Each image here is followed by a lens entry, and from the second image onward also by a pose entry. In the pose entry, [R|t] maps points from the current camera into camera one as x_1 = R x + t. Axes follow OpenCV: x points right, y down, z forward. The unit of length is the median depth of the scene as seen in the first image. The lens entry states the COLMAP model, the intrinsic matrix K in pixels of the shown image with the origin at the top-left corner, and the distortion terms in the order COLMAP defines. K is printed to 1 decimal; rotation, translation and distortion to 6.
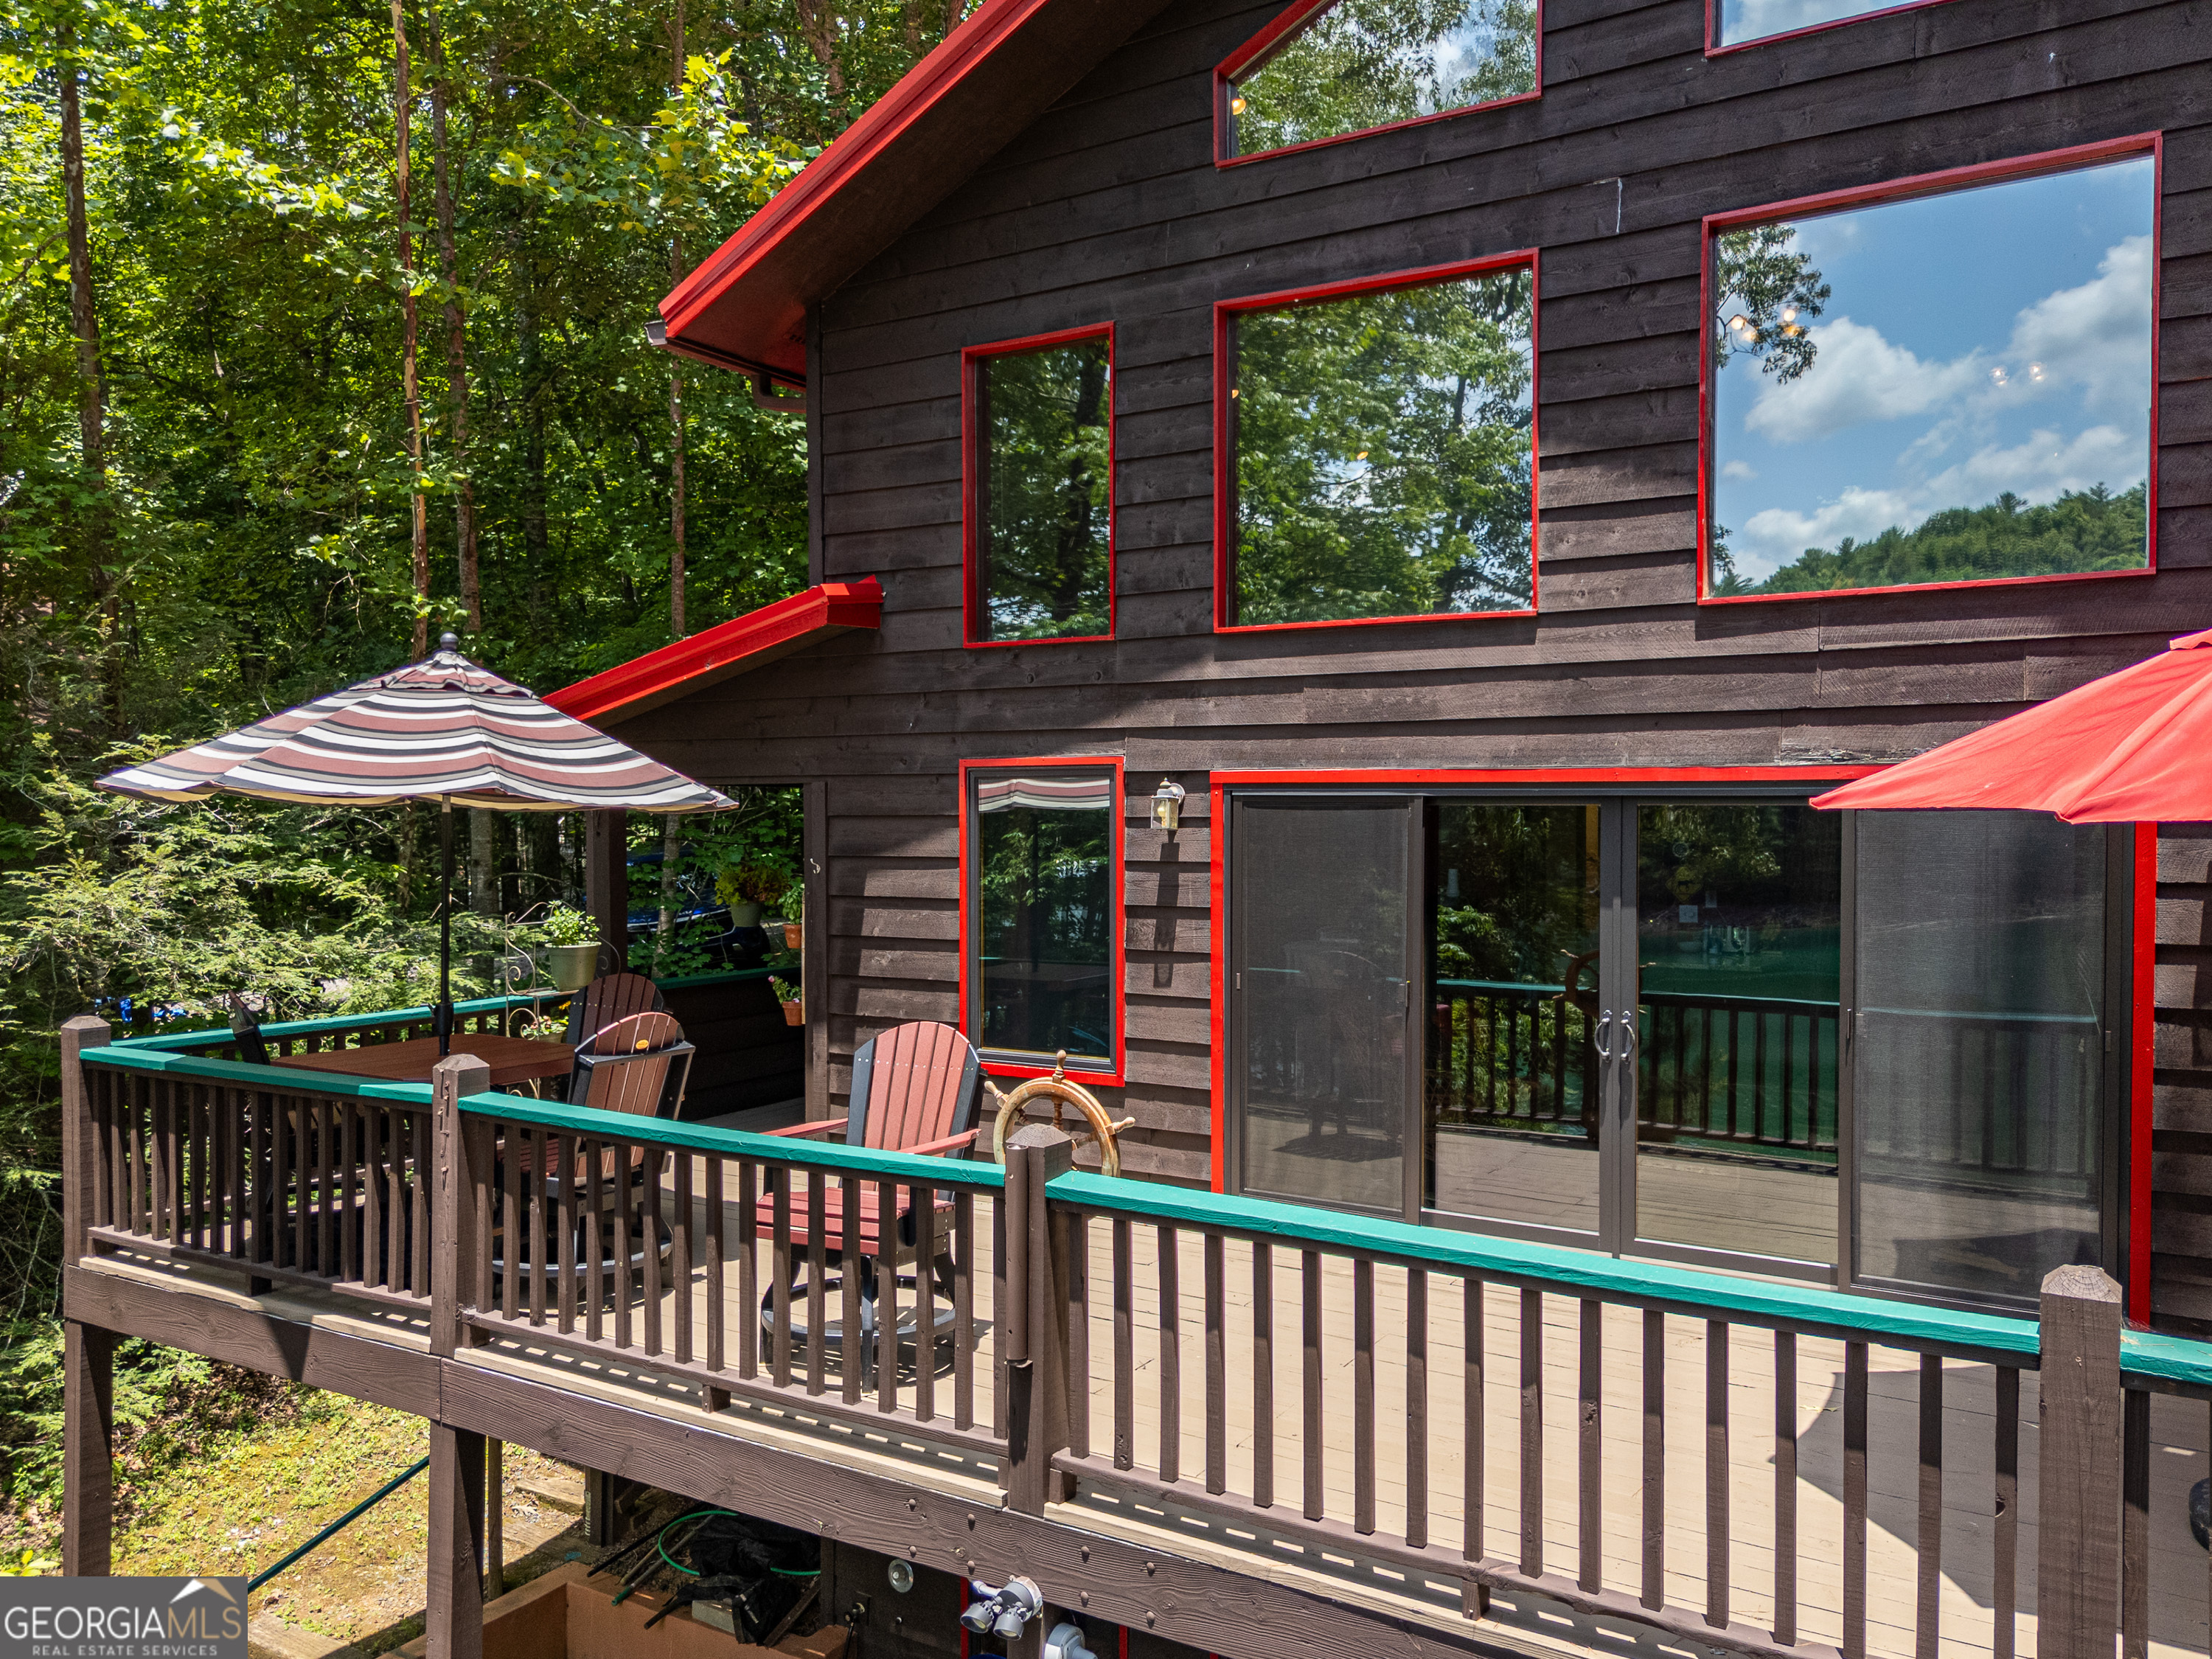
lens RADIAL K [[1647.8, 0, 1095.9], [0, 1647.8, 843.6], [0, 0, 1]] dist [0.062199, -0.074209]
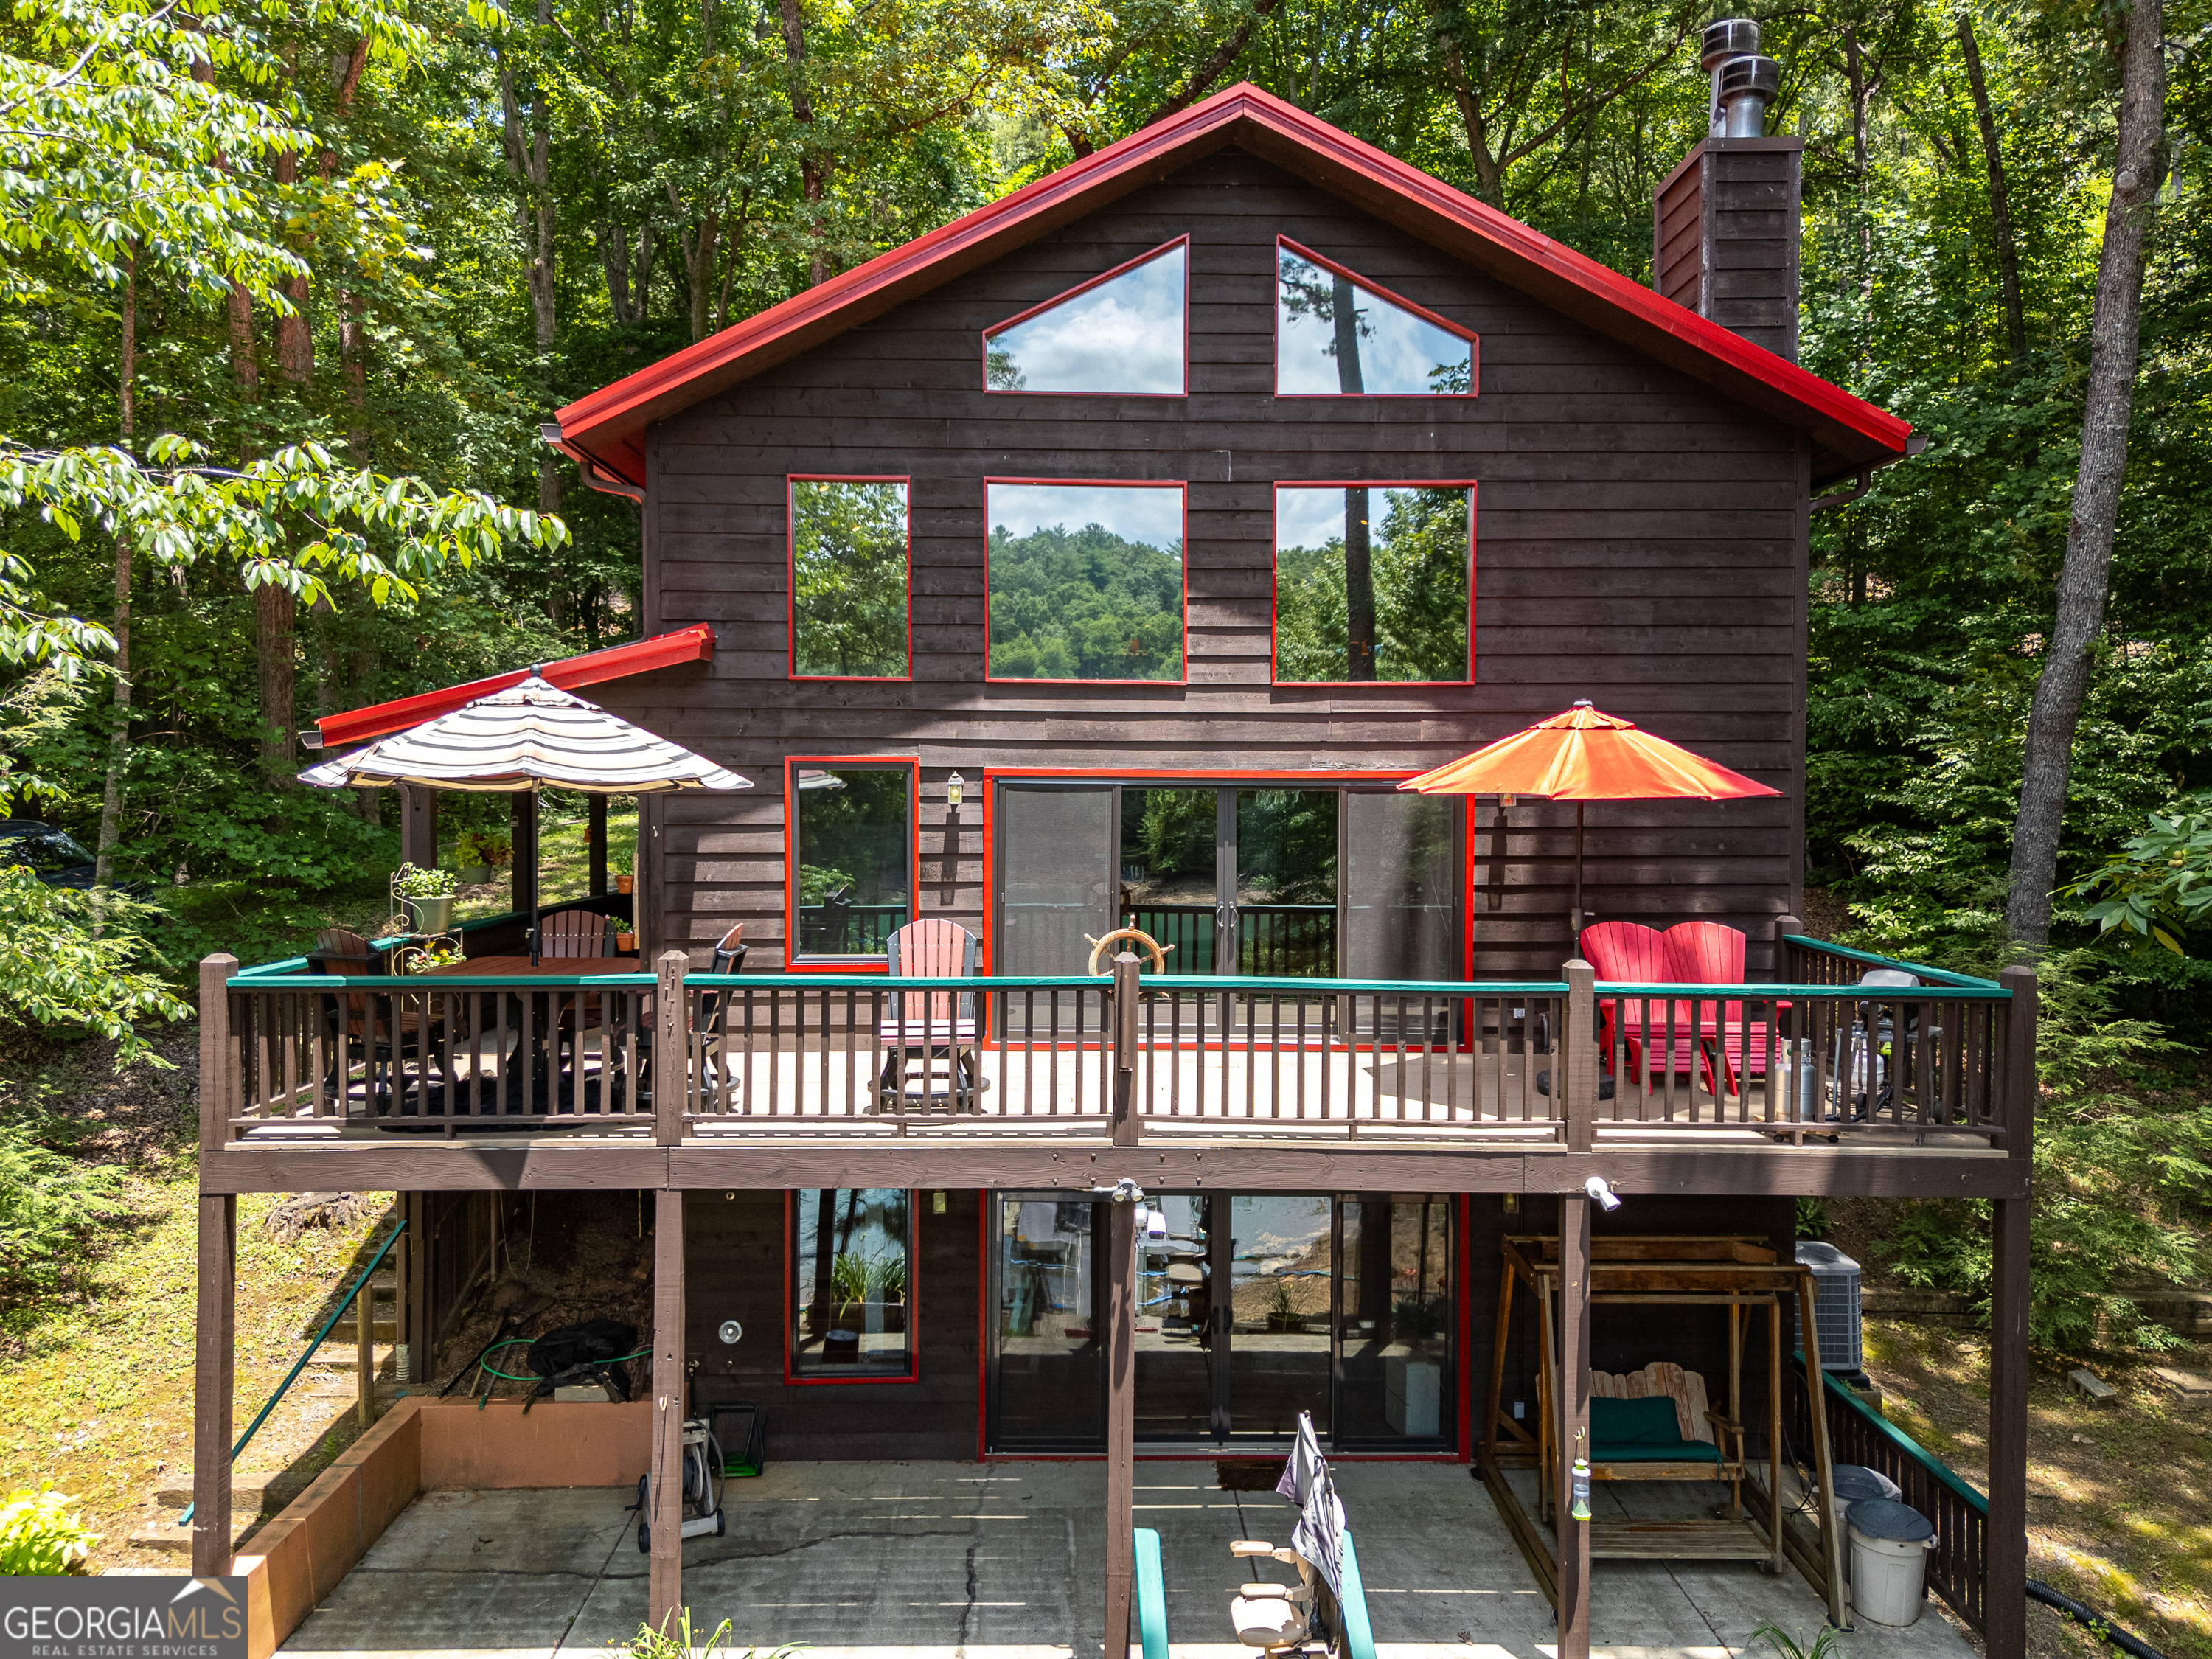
lens RADIAL K [[1582.5, 0, 1106.0], [0, 1582.5, 829.5], [0, 0, 1]] dist [0.030789, 0.001004]
pose [[0.840633, -0.010395, 0.541505, -0.680268], [0.006382, 0.999937, 0.009288, 0.002431], [-0.541567, -0.004352, 0.840646, -0.365154]]
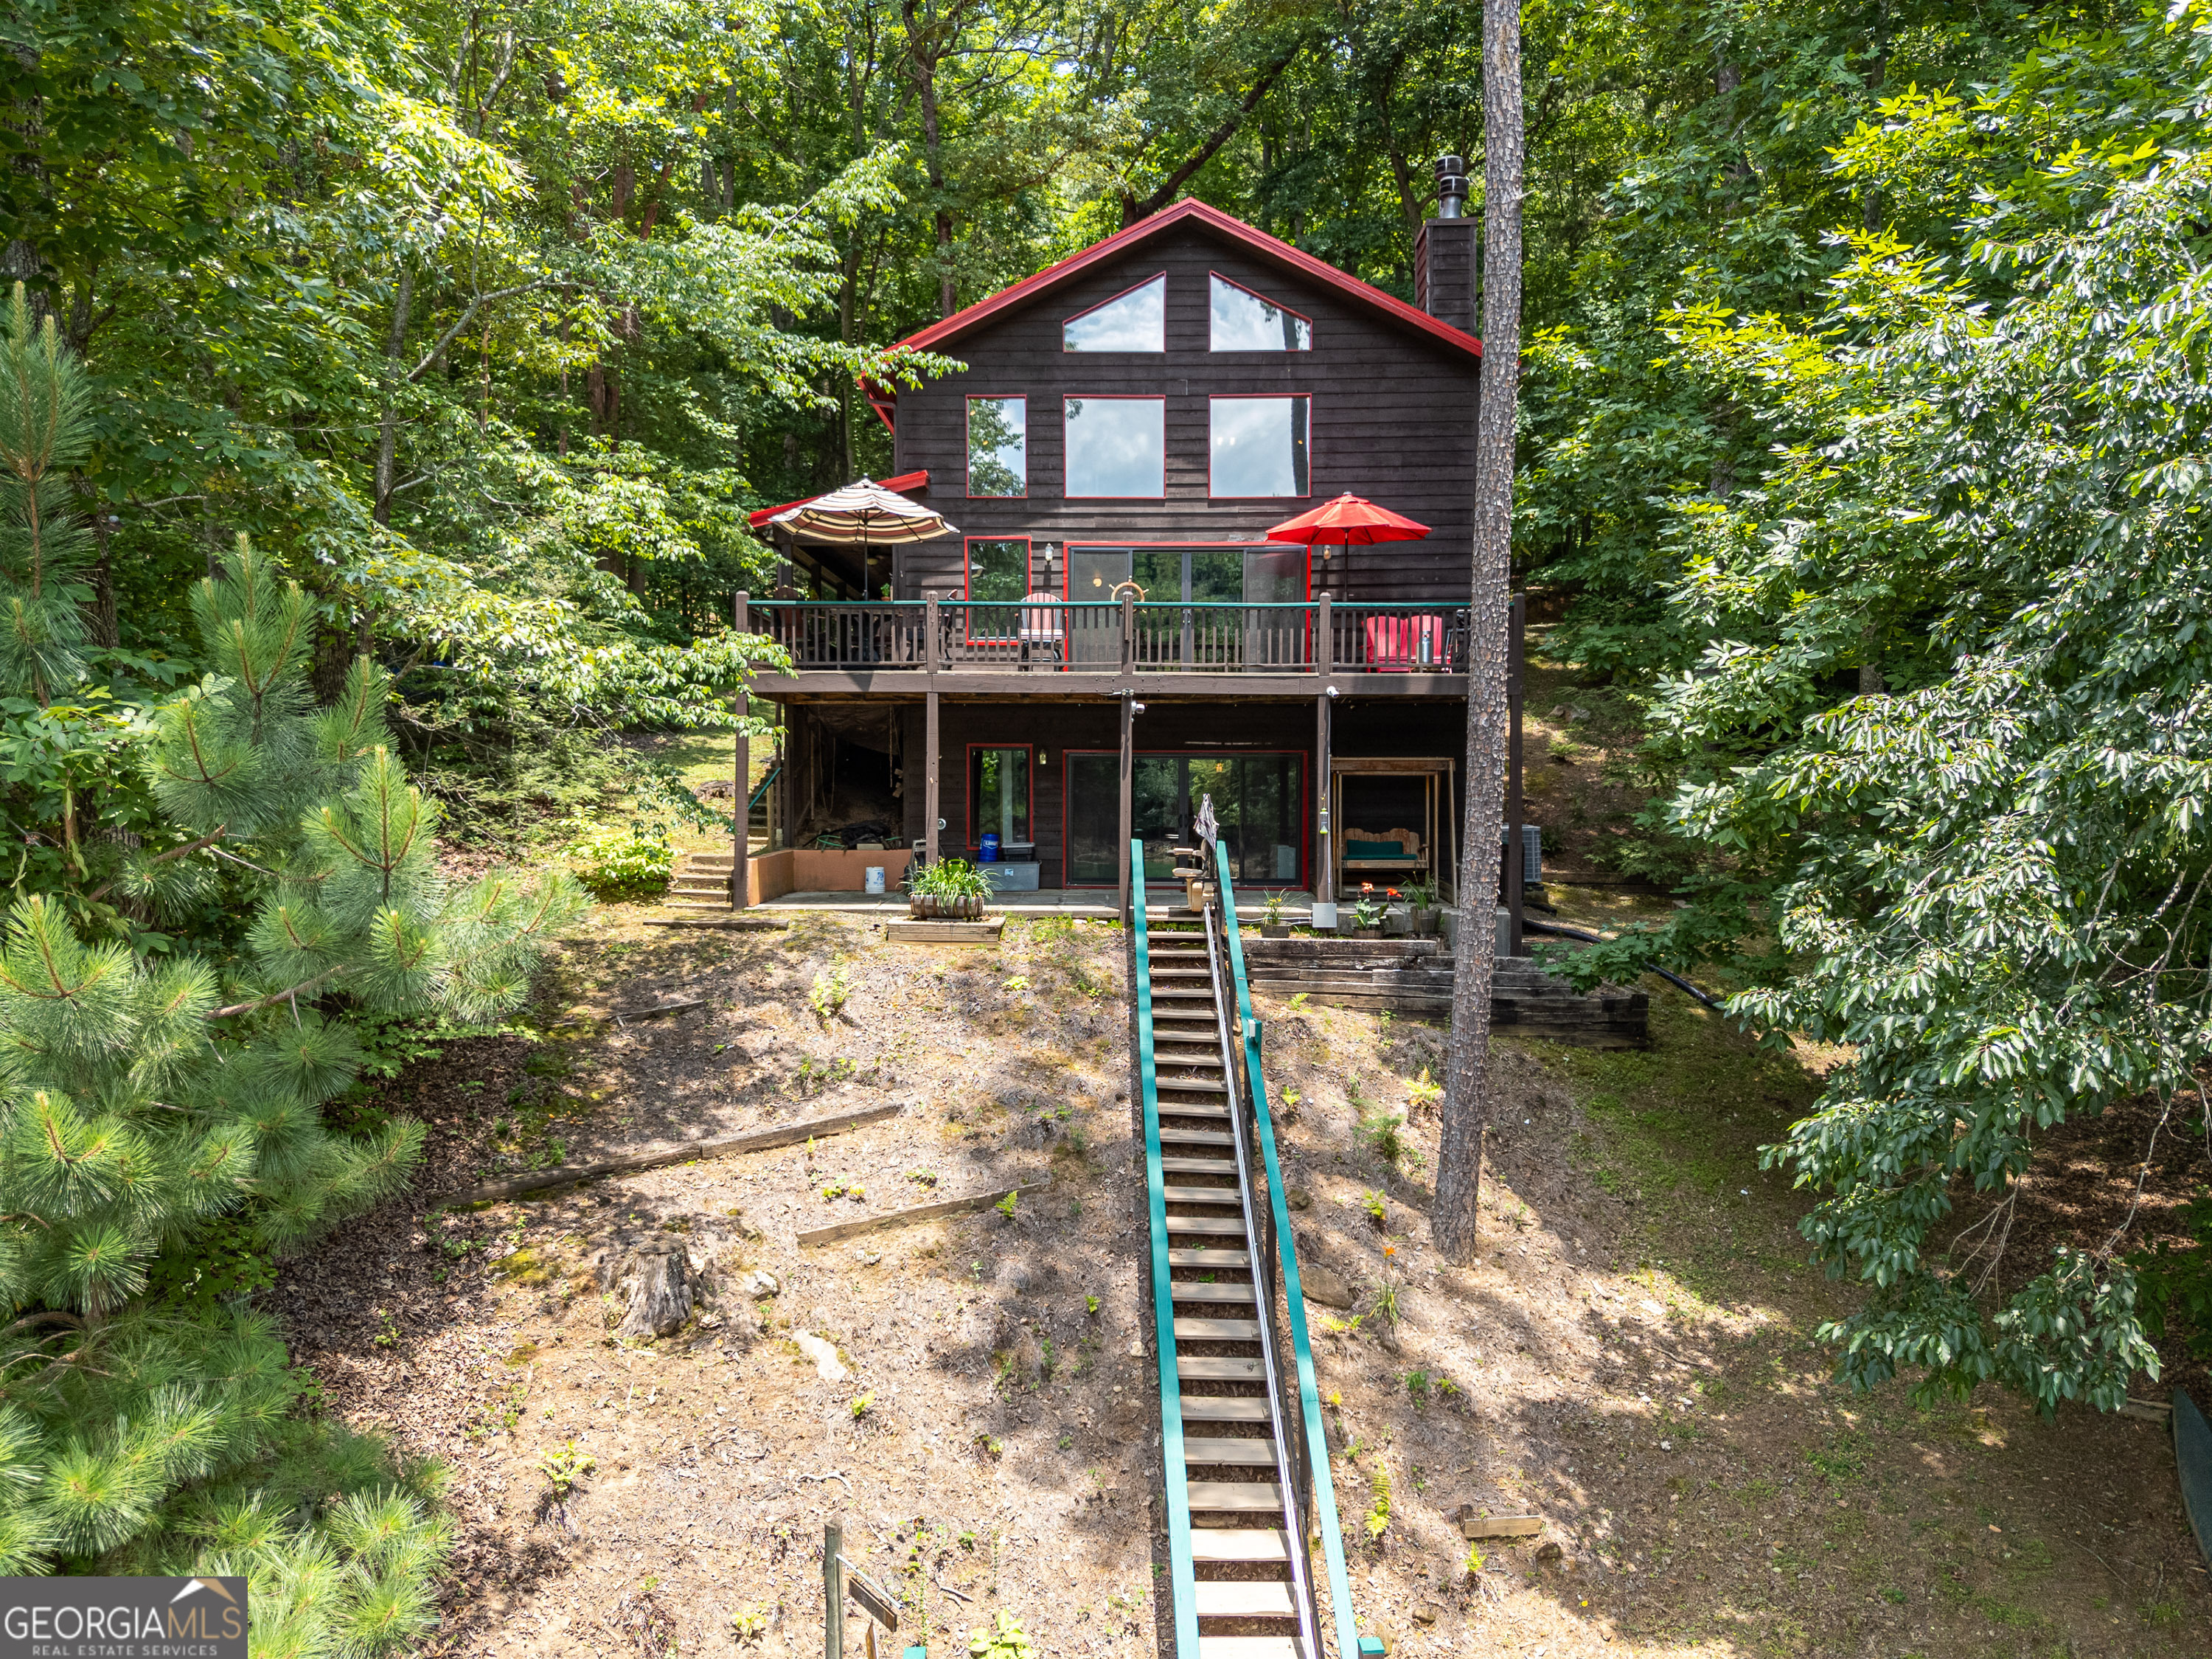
lens RADIAL K [[1582.5, 0, 1106.0], [0, 1582.5, 829.5], [0, 0, 1]] dist [0.030789, 0.001004]
pose [[0.862750, -0.014992, 0.505408, -1.448747], [0.010625, 0.999877, 0.011522, 0.489105], [-0.505519, -0.004570, 0.862804, -1.724756]]
